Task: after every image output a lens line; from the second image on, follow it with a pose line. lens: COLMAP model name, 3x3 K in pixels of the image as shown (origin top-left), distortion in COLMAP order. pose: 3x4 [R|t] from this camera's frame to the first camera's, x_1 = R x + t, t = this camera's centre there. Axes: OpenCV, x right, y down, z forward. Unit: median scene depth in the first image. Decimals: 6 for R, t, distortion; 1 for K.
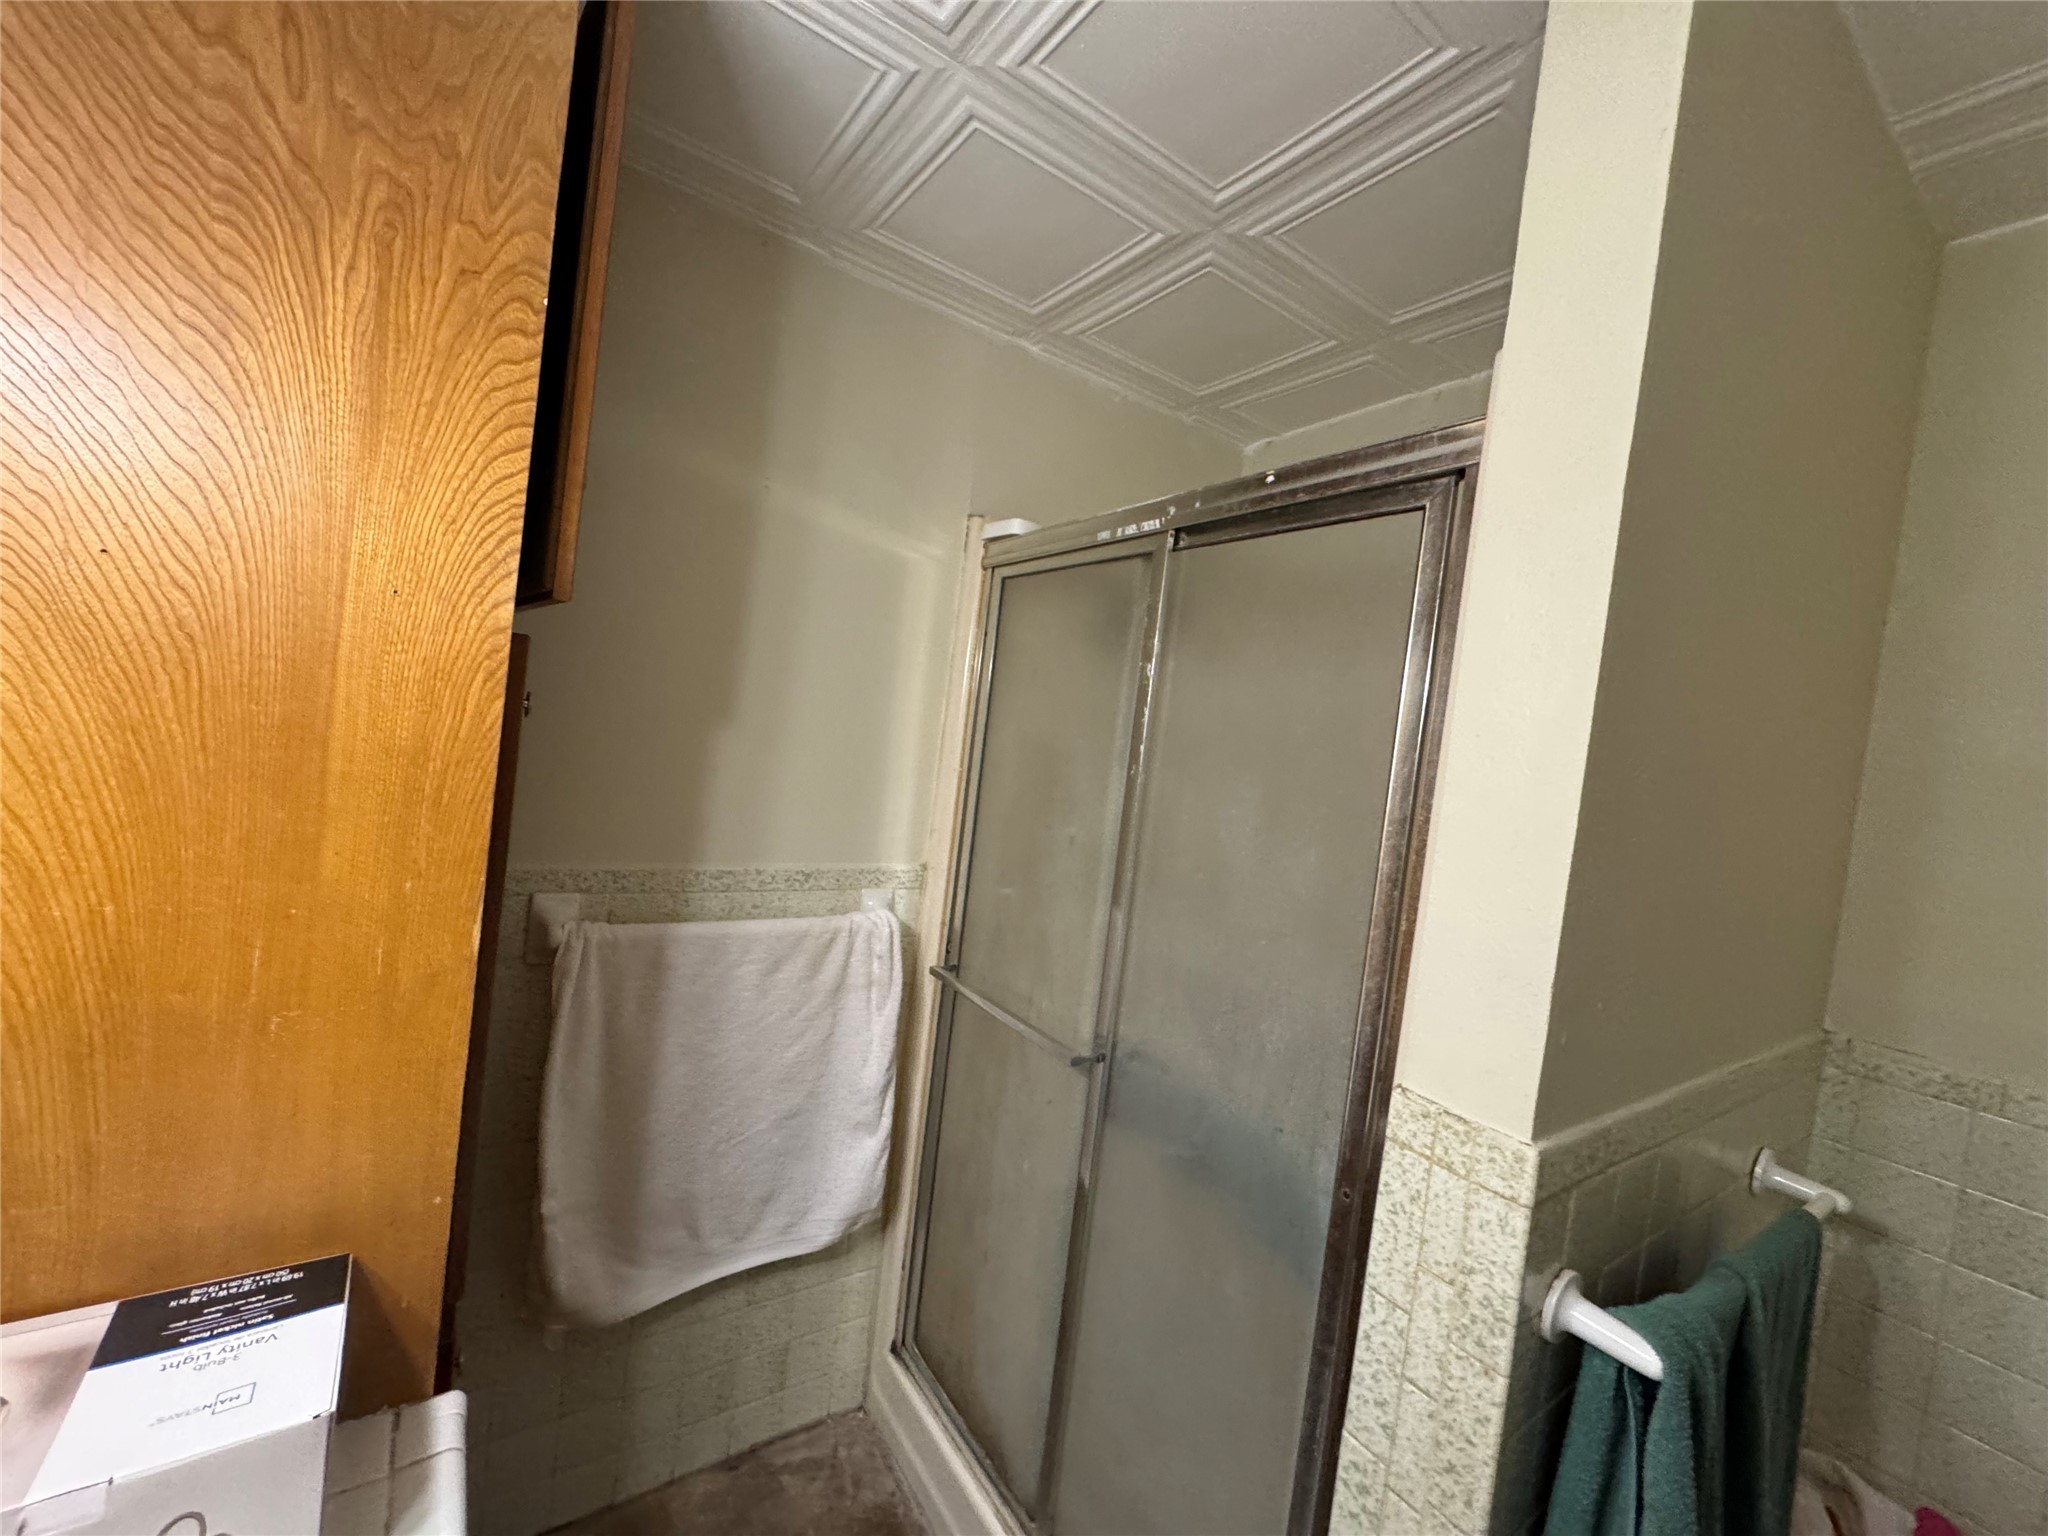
lens RADIAL K [[818.2, 0, 1015.3], [0, 818.2, 765.0], [0, 0, 1]] dist [-0.002403, 0.000126]
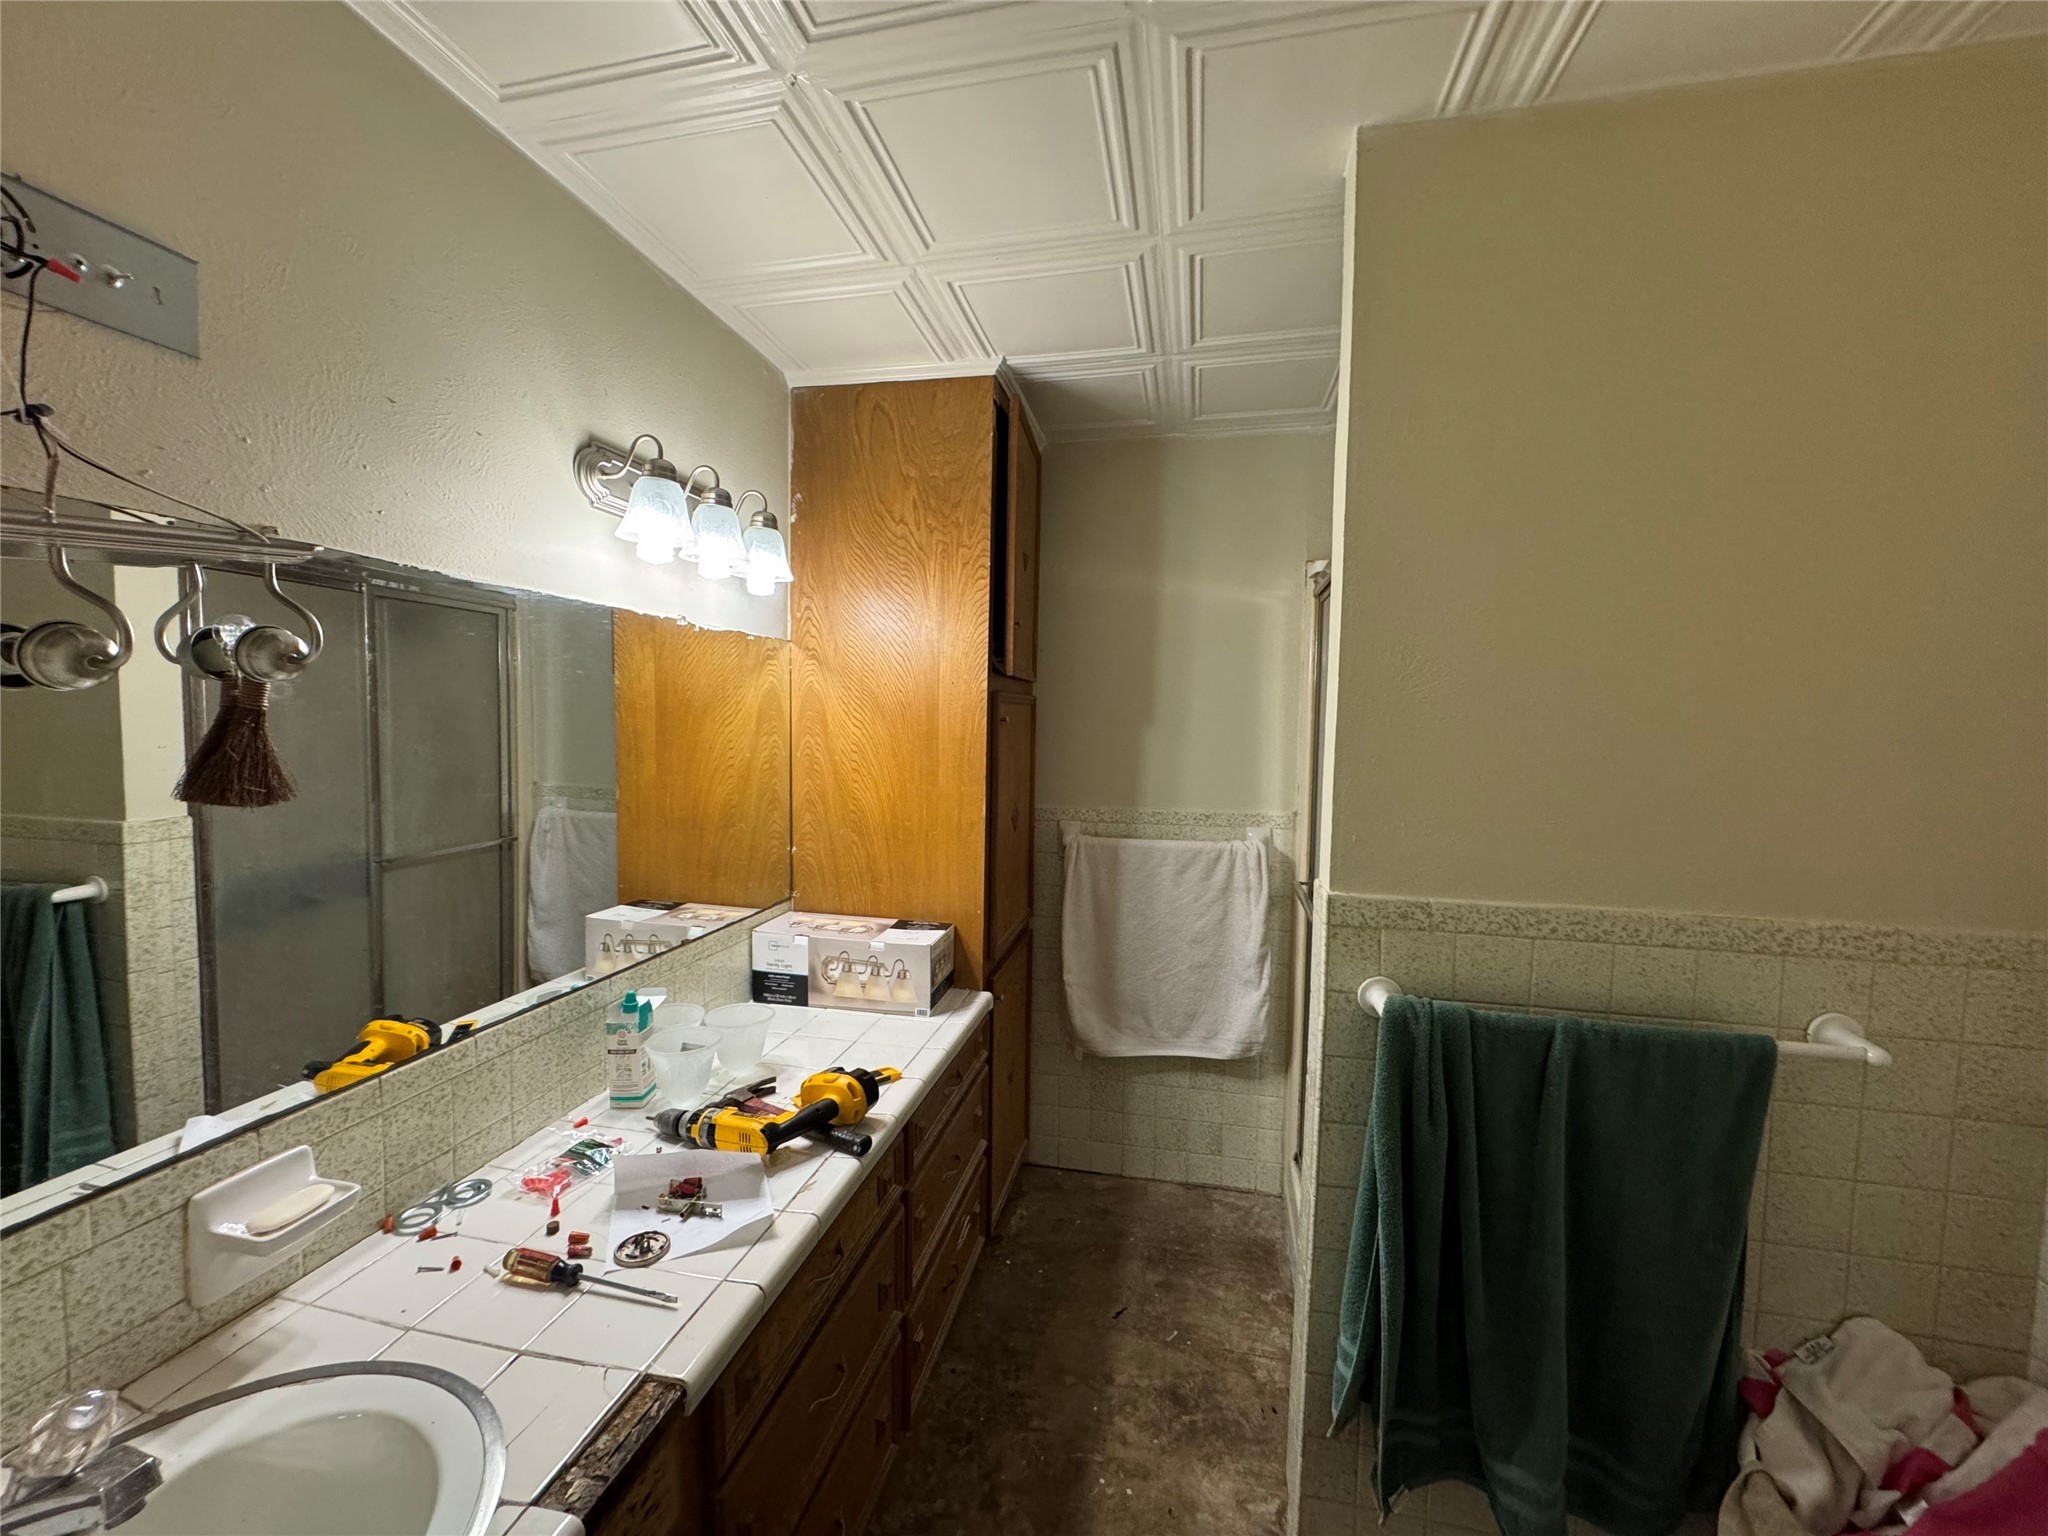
lens RADIAL K [[818.2, 0, 1015.3], [0, 818.2, 765.0], [0, 0, 1]] dist [-0.002403, 0.000126]
pose [[0.673564, -0.065047, -0.736261, 0.733730], [0.038495, 0.997855, -0.052941, 0.116393], [0.738126, 0.007316, 0.674624, -0.375206]]
